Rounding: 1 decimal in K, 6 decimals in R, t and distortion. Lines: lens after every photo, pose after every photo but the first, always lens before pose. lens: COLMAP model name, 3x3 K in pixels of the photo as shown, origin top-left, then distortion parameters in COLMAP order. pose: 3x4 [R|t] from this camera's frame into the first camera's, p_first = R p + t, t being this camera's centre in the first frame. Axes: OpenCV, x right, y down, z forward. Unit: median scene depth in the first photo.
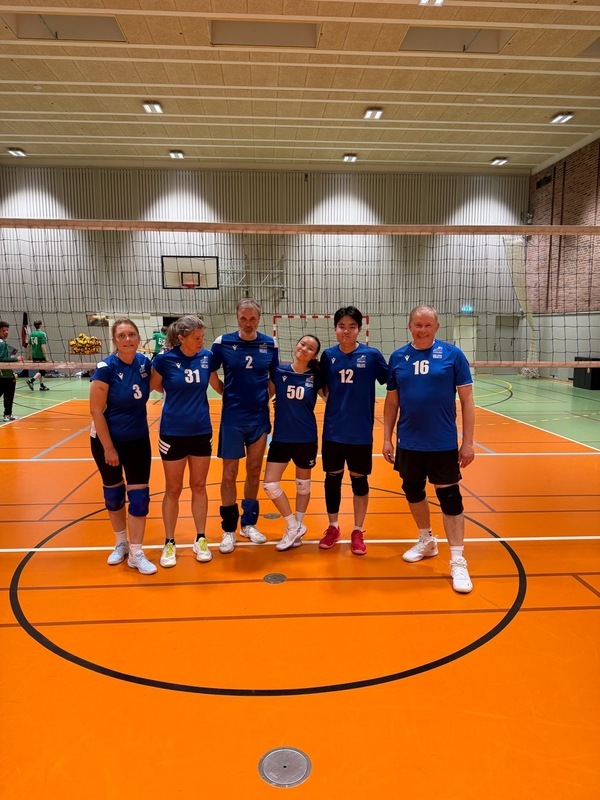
lens RADIAL K [[577.6, 0, 298.1], [0, 577.6, 397.3], [0, 0, 1]] dist [-0.001180, -0.000738]
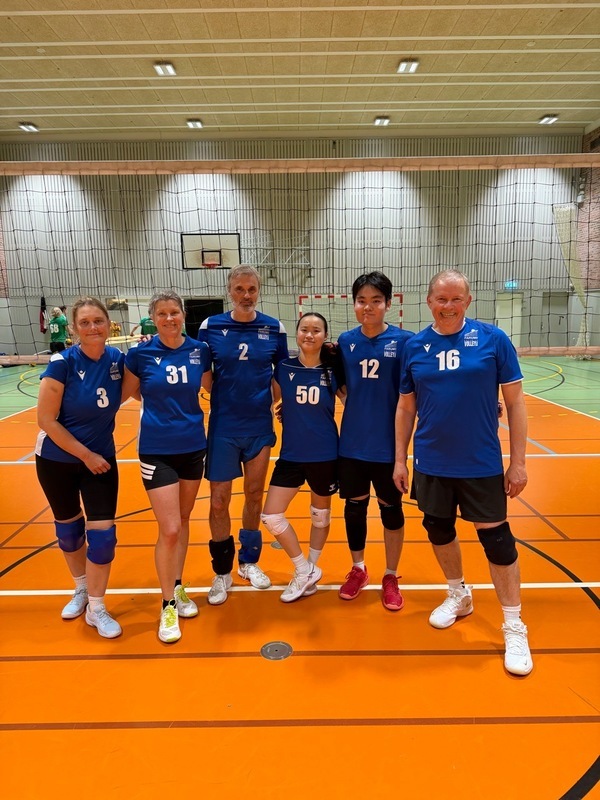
lens RADIAL K [[548.3, 0, 300.0], [0, 548.3, 400.0], [0, 0, 1]] dist [0.002365, -0.003033]
pose [[0.998105, -0.005167, -0.061324, 0.012952], [0.007763, 0.999080, 0.042174, -0.011880], [0.061049, -0.042570, 0.997227, 0.122552]]
